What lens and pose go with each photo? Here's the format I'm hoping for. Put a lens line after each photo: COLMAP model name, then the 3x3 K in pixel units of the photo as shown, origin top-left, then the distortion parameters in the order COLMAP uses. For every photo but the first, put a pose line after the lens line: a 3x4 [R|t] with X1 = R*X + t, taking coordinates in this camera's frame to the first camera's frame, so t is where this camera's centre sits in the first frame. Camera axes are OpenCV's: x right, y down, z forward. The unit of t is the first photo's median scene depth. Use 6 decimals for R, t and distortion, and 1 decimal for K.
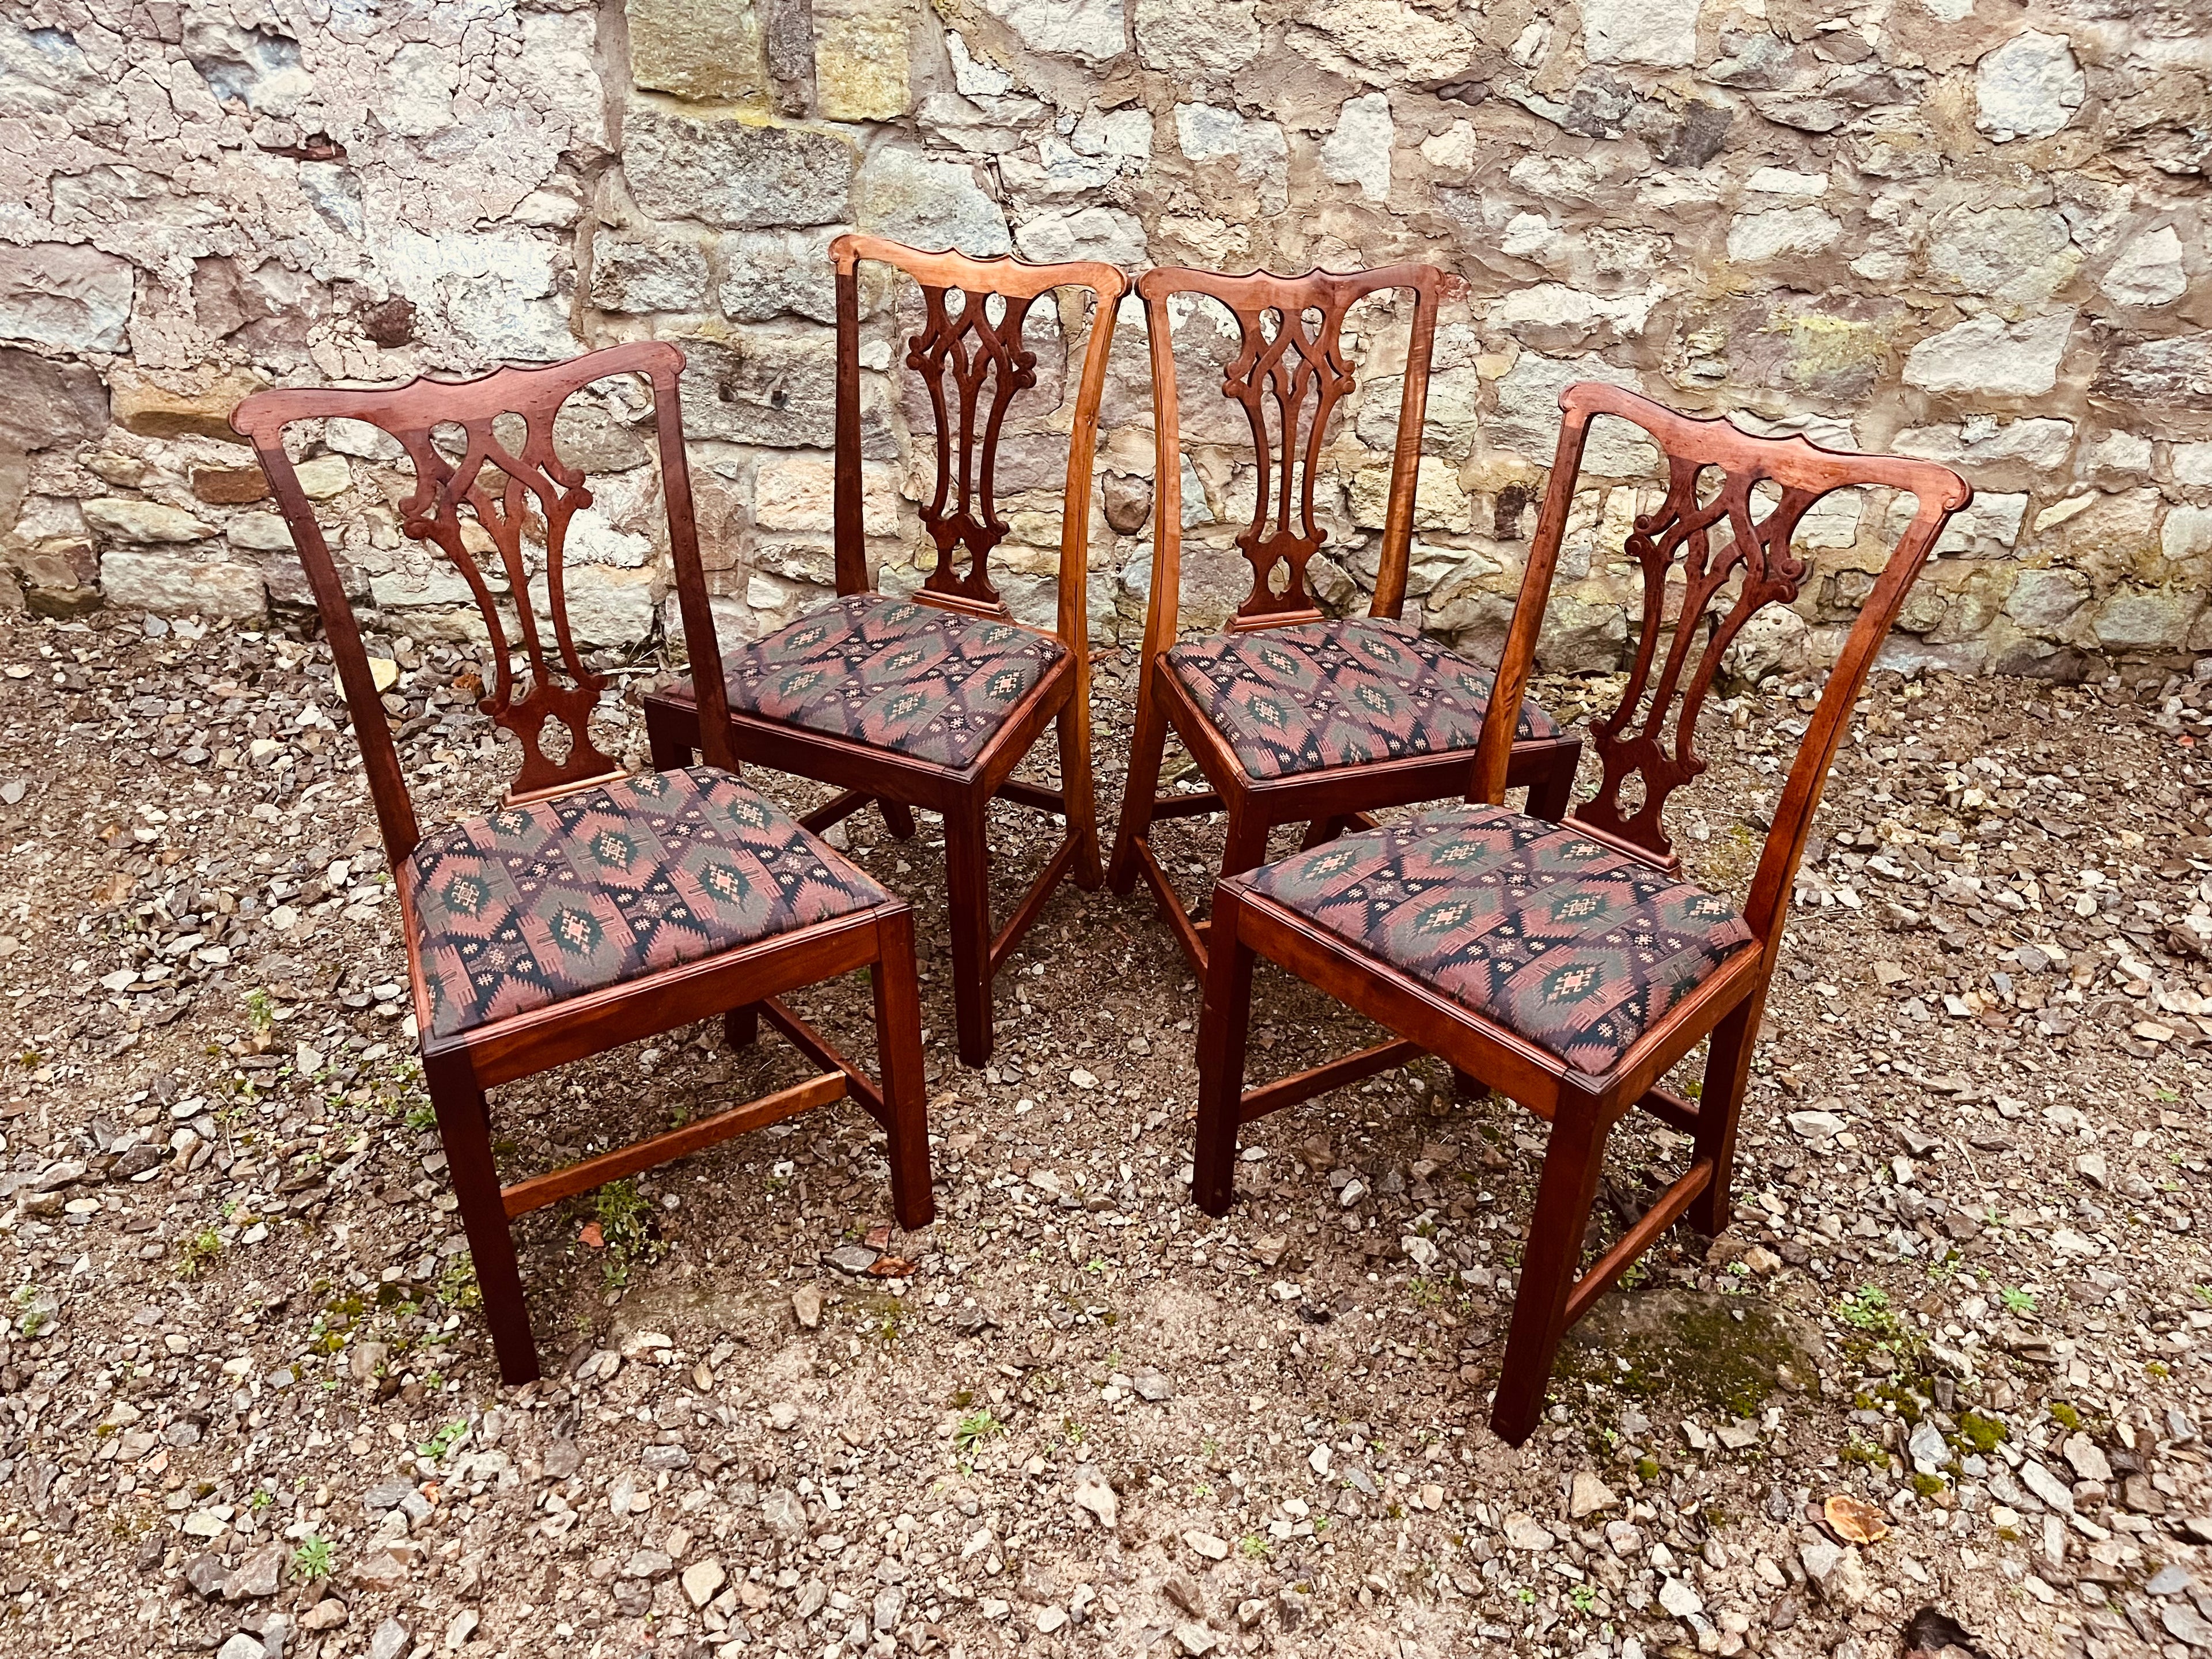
lens RADIAL K [[1680.8, 0, 1105.6], [0, 1680.8, 832.0], [0, 0, 1]] dist [0.063065, -0.093657]
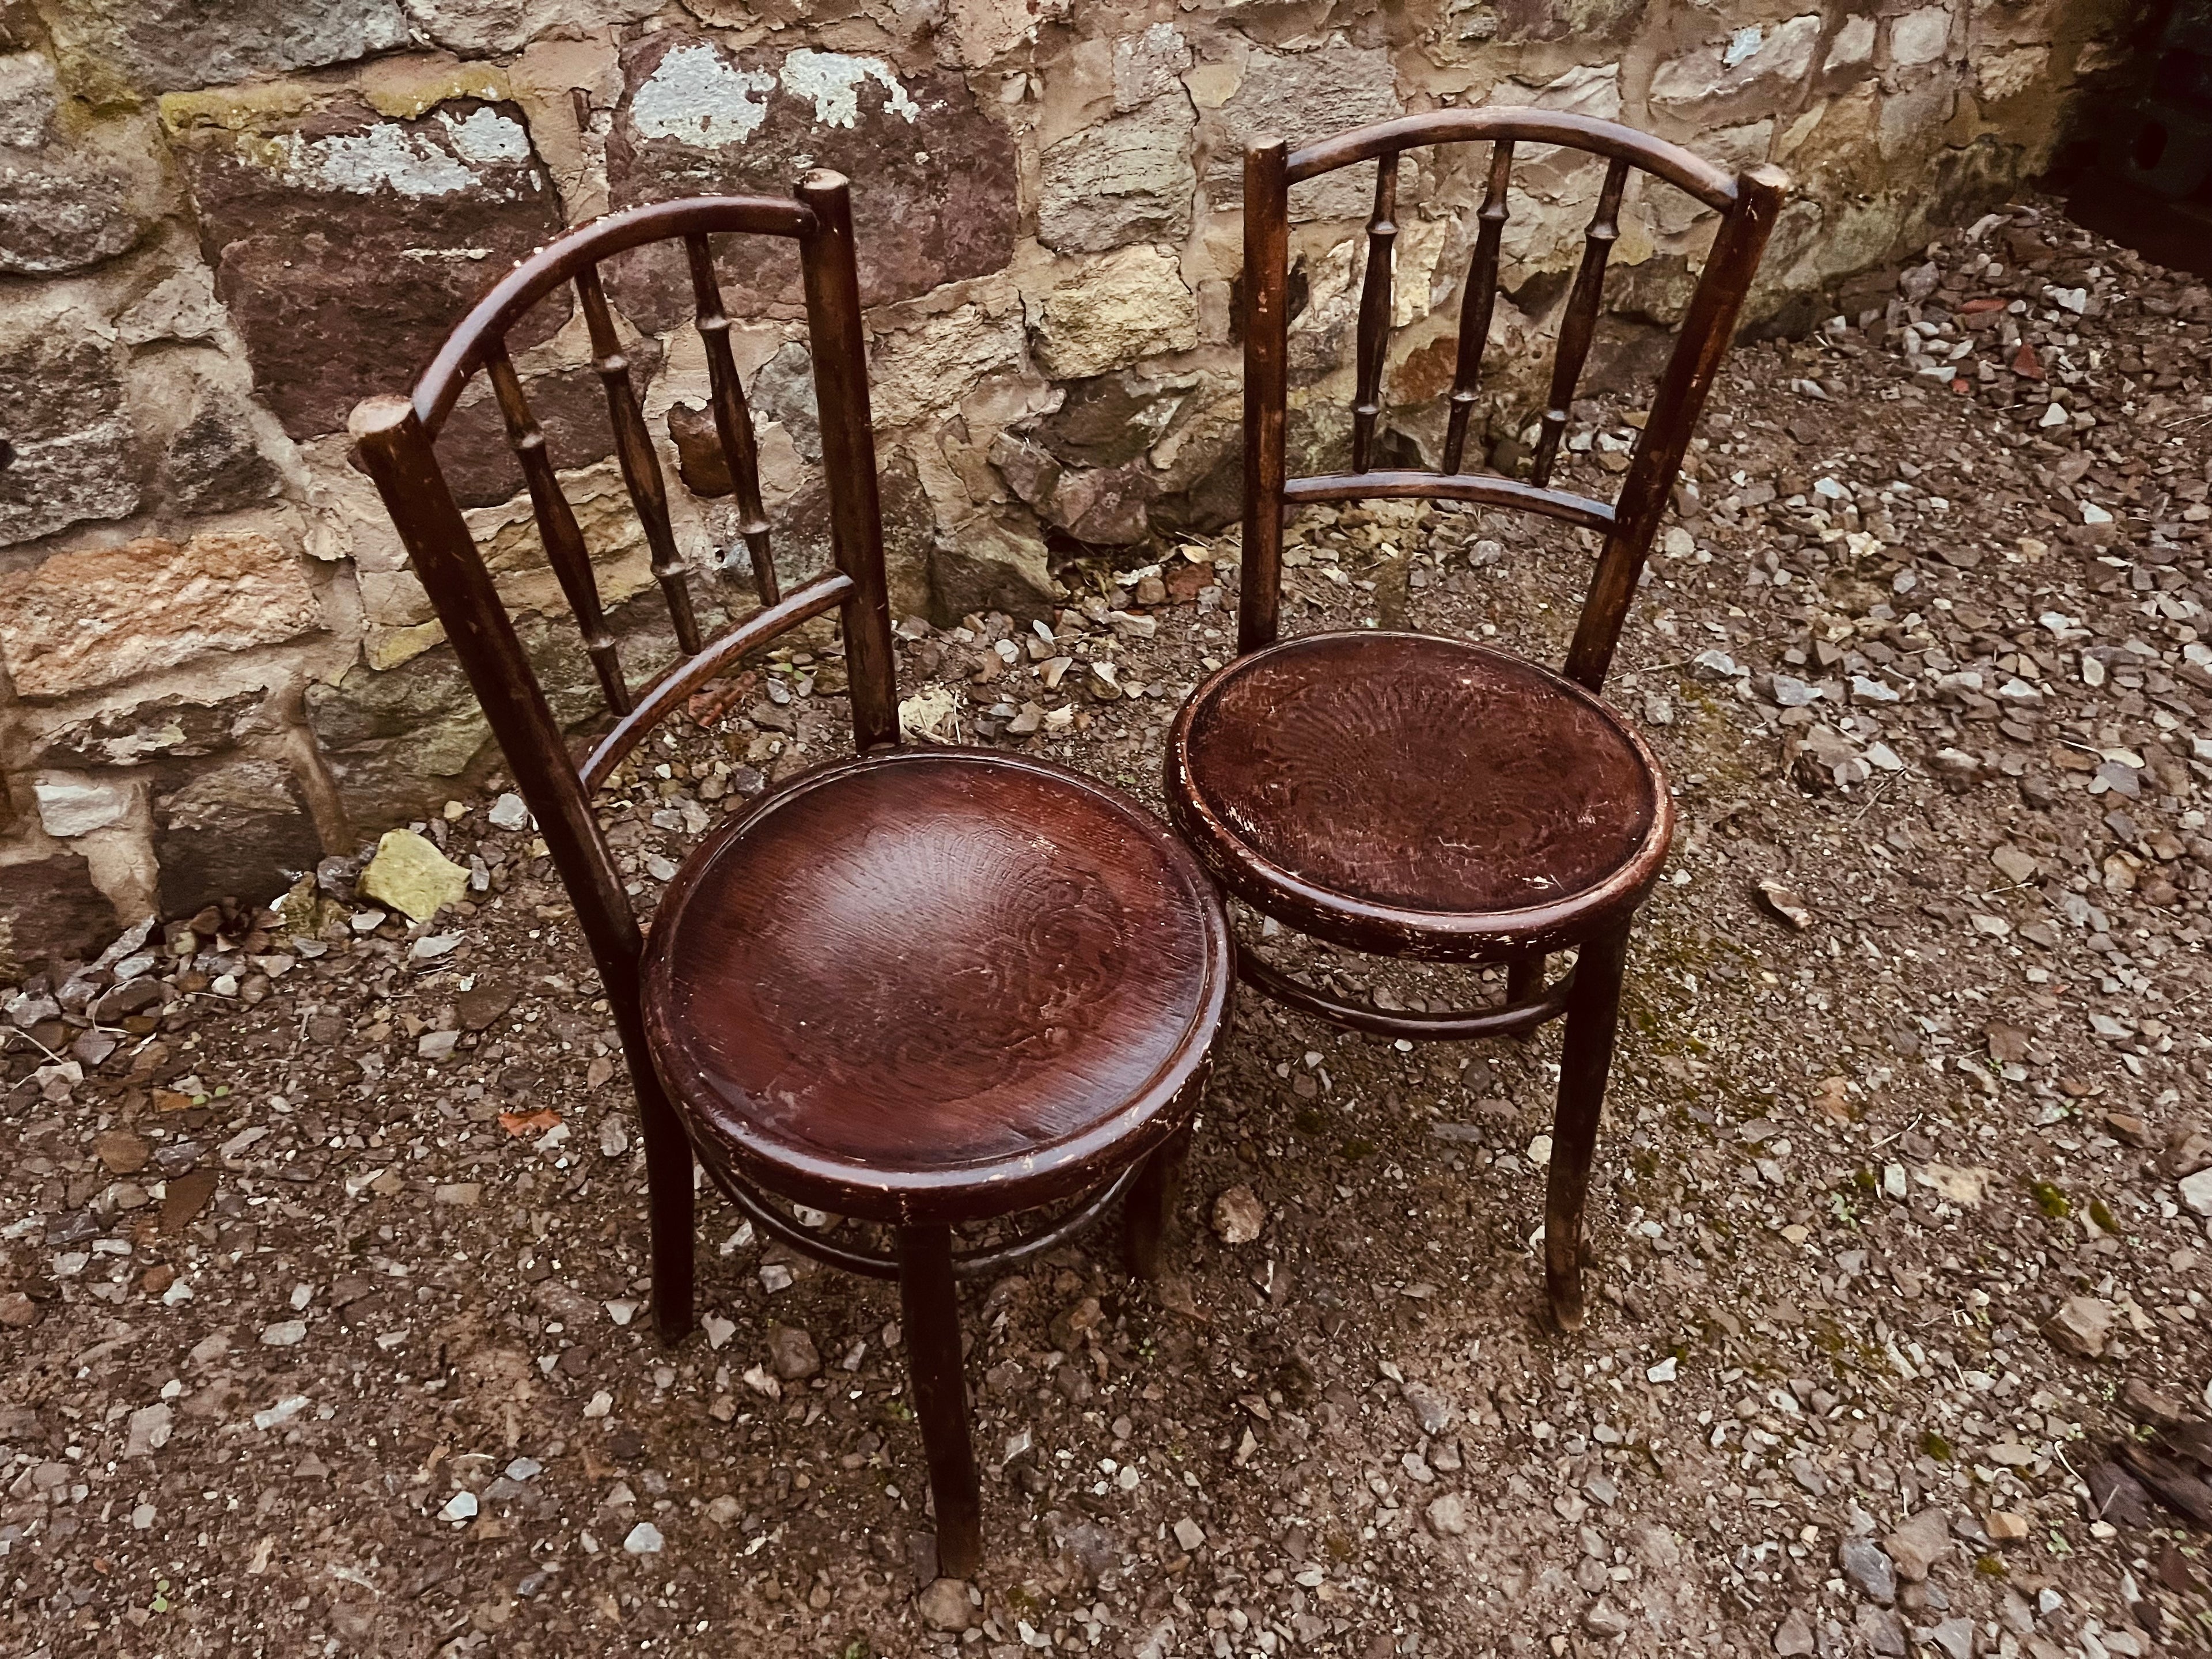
lens RADIAL K [[1680.8, 0, 1094.5], [0, 1680.8, 821.8], [0, 0, 1]] dist [0.063065, -0.093657]
pose [[0.856846, -0.350825, 0.377805, -0.148729], [0.257841, 0.926153, 0.275242, -0.218588], [-0.446467, -0.138427, 0.884028, 0.453863]]
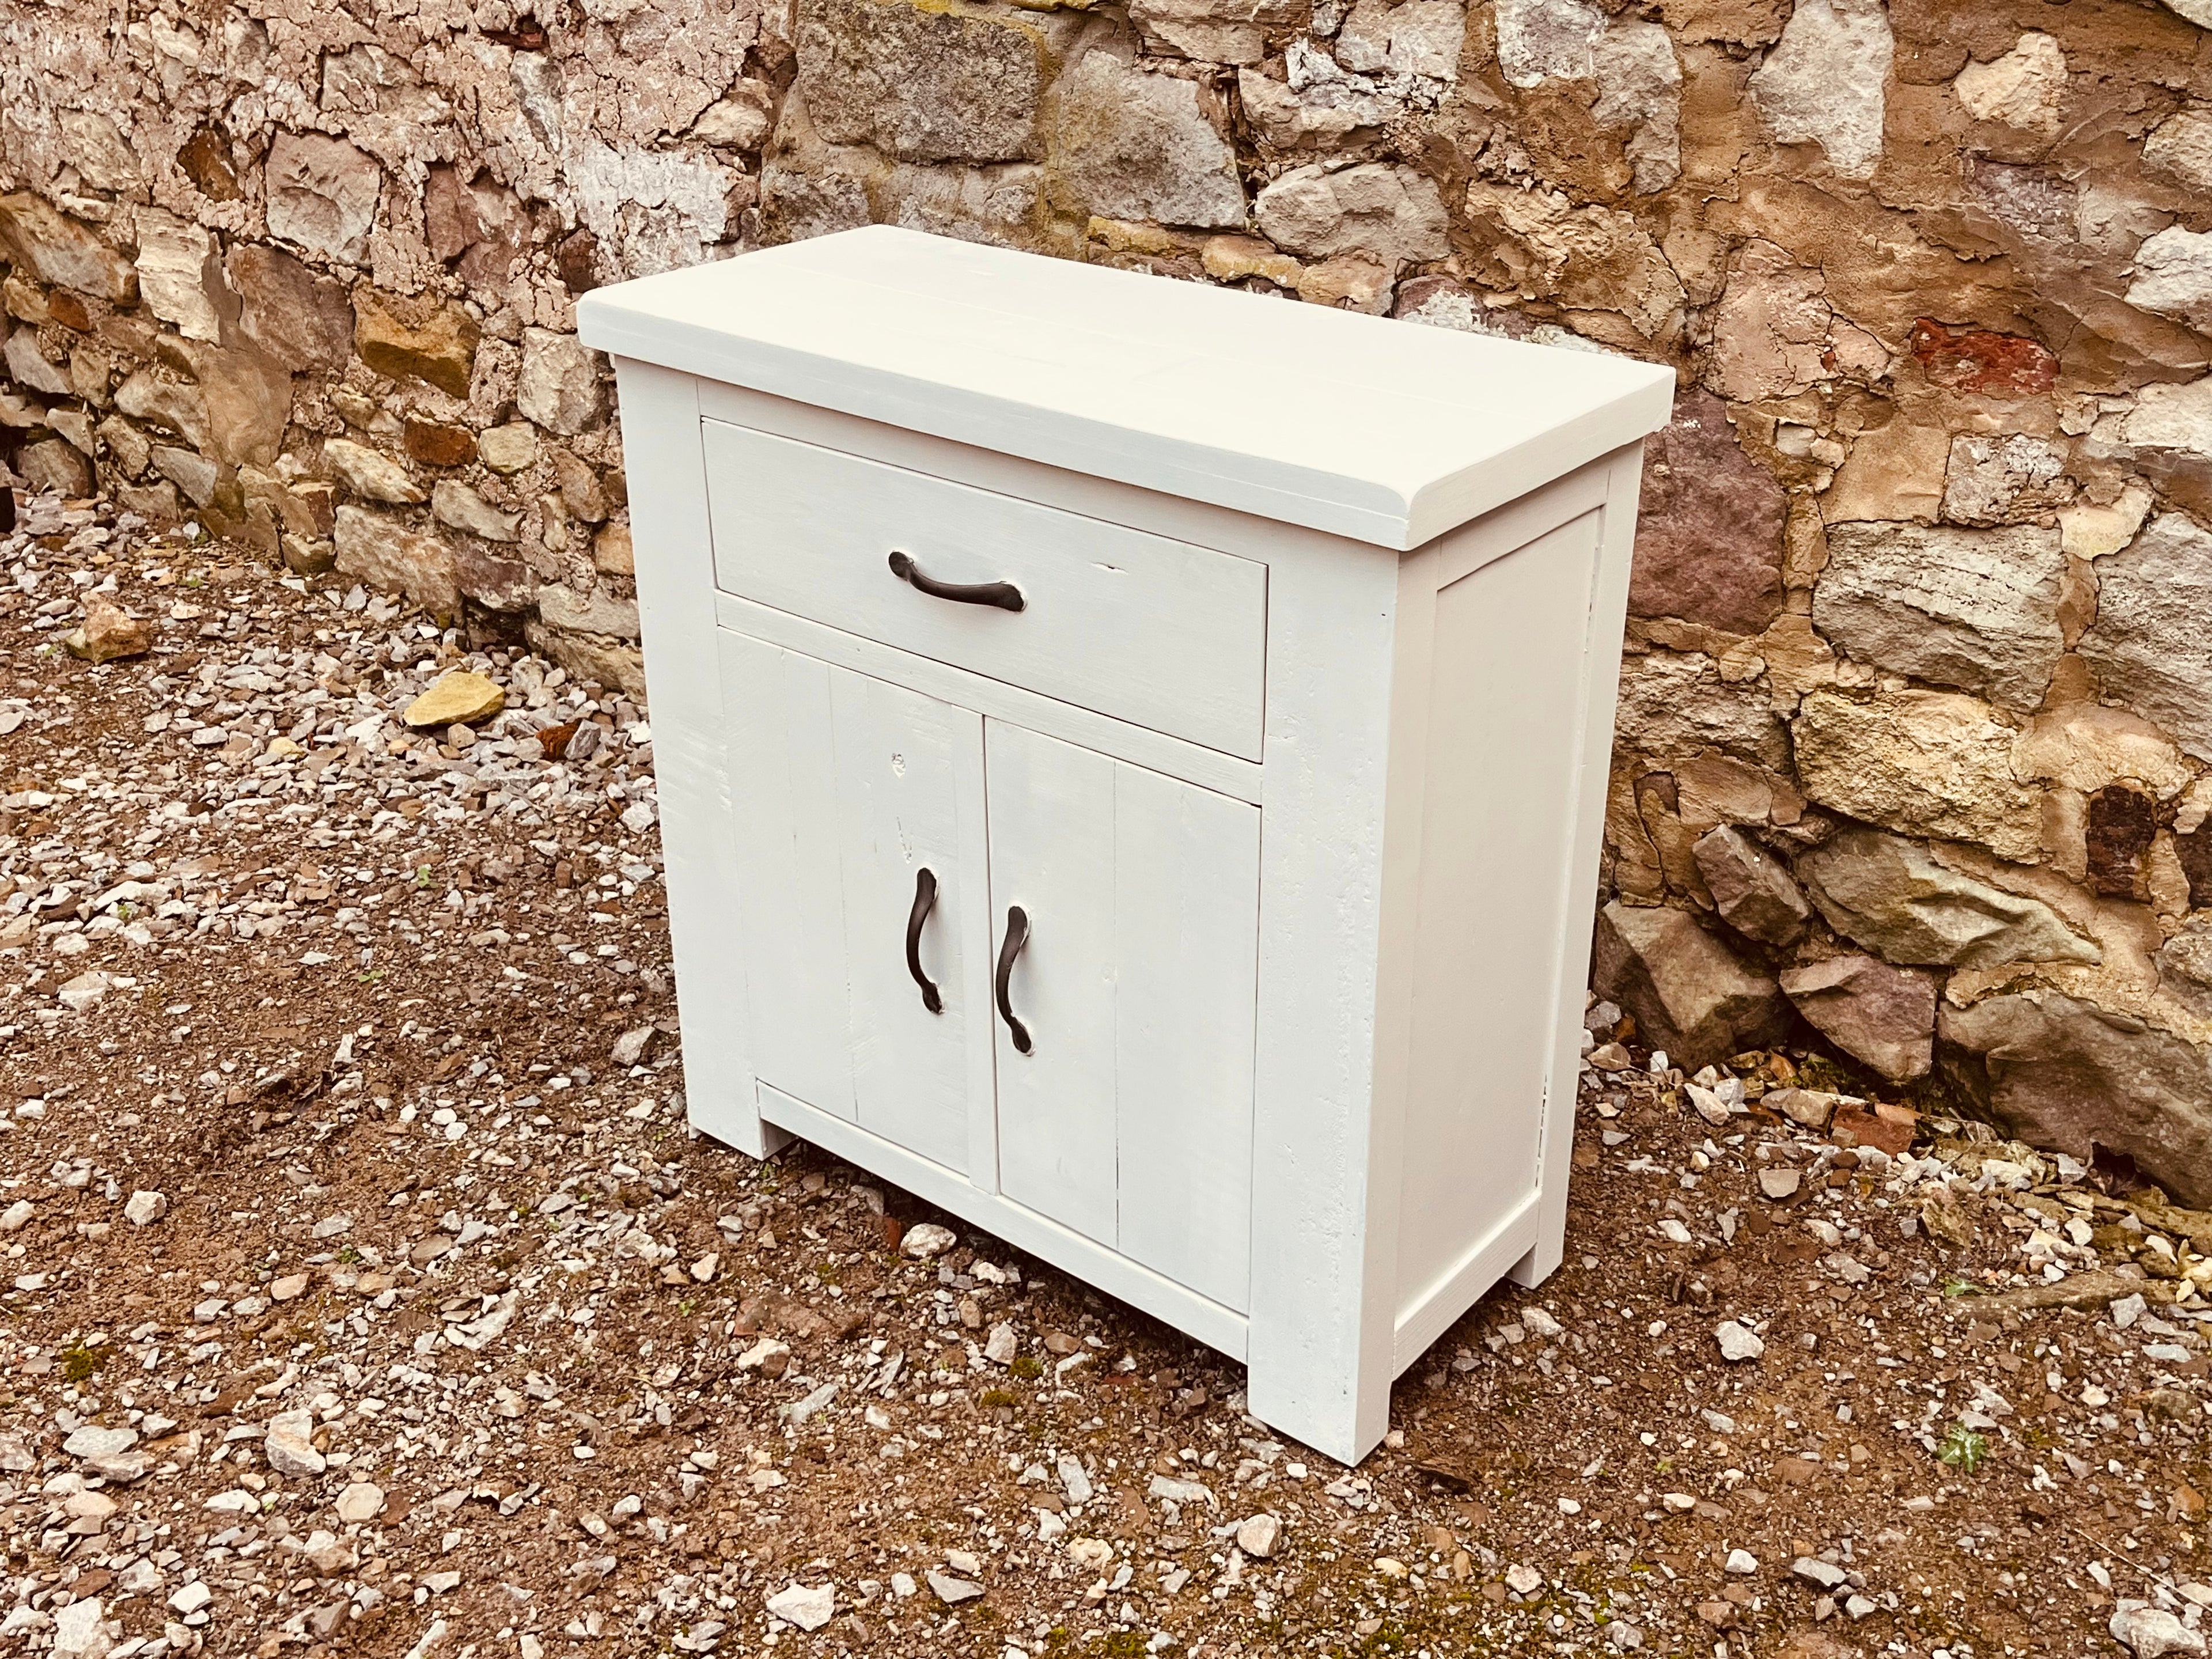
lens RADIAL K [[2343.2, 0, 1112.8], [0, 2343.2, 801.7], [0, 0, 1]] dist [0.024641, 0.000000]
pose [[0.772813, 0.214928, -0.597131, 0.454439], [-0.309767, 0.948959, -0.059341, -0.080524], [0.553899, 0.230831, 0.799946, 0.345347]]
